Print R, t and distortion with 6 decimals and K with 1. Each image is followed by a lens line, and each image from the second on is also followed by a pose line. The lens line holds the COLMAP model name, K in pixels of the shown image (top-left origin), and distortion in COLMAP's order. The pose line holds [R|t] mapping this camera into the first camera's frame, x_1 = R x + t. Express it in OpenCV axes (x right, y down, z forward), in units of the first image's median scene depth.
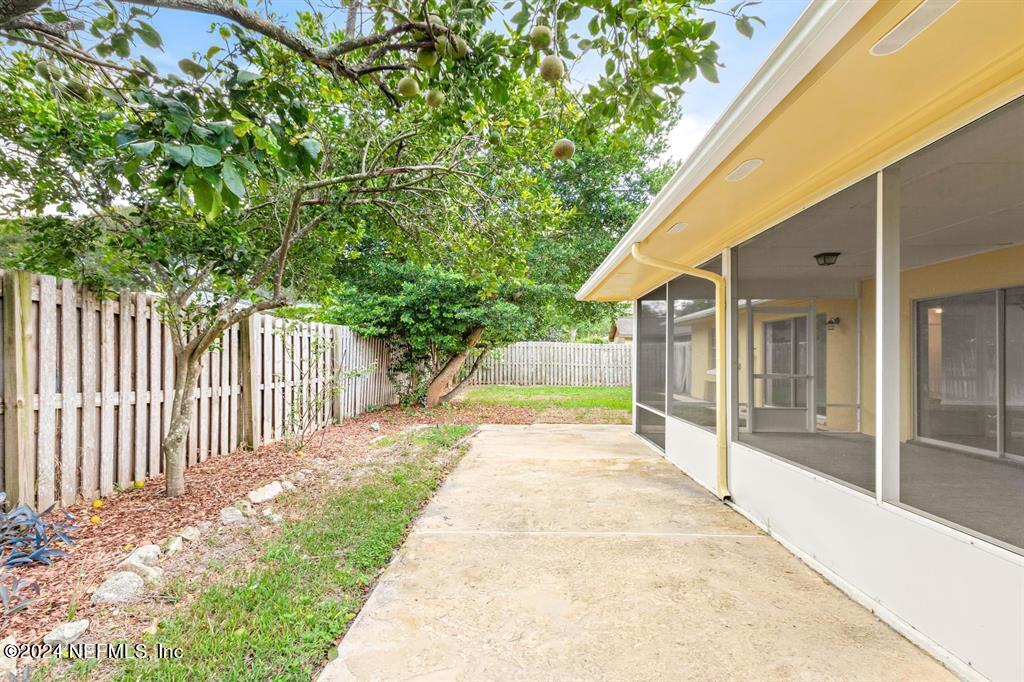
lens RADIAL K [[480.2, 0, 509.8], [0, 480.2, 349.9], [0, 0, 1]] dist [0.011647, -0.000515]
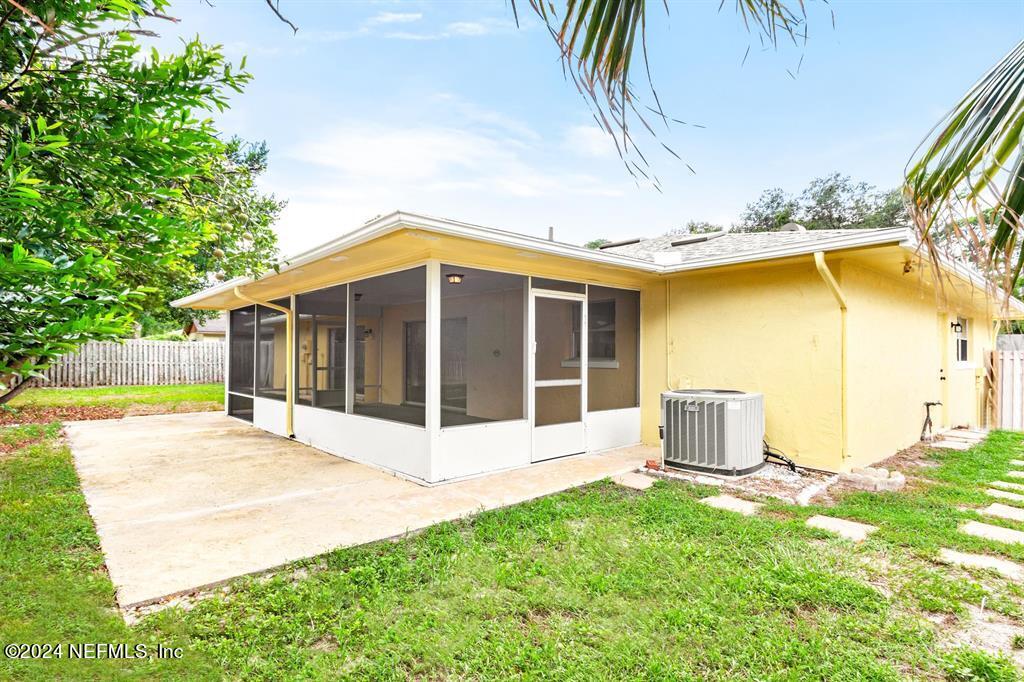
lens RADIAL K [[527.8, 0, 509.0], [0, 527.8, 346.0], [0, 0, 1]] dist [0.000106, 0.000262]
pose [[0.712885, 0.005696, 0.701258, -0.185814], [-0.007622, 0.999971, -0.000374, -0.015561], [-0.701239, -0.005078, 0.712908, -0.510240]]
